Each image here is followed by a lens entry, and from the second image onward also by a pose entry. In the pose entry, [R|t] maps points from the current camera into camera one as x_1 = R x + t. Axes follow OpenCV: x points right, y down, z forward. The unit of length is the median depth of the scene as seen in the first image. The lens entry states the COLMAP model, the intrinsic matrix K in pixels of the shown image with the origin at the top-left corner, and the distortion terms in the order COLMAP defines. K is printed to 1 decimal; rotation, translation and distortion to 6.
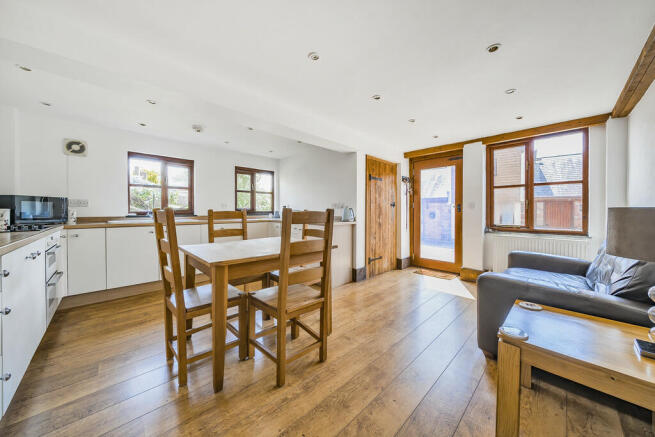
lens RADIAL K [[228.2, 0, 326.2], [0, 228.2, 211.0], [0, 0, 1]] dist [0.016909, 0.000119]
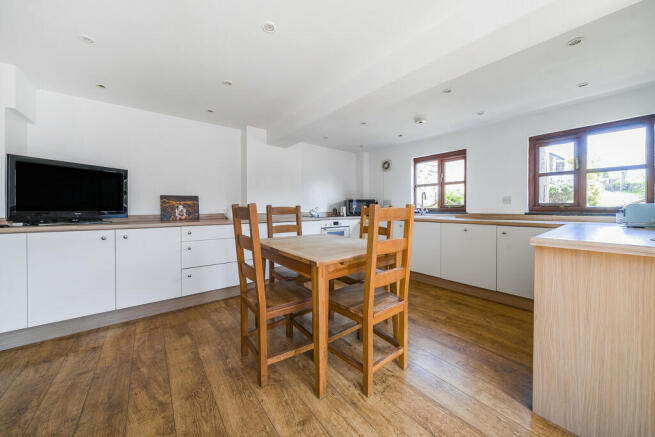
lens RADIAL K [[228.2, 0, 326.2], [0, 228.2, 211.0], [0, 0, 1]] dist [0.016909, 0.000119]
pose [[-0.103579, 0.024019, -0.994331, 0.430103], [0.006978, 0.999701, 0.023422, -0.013606], [0.994597, -0.004513, -0.103716, 0.705718]]
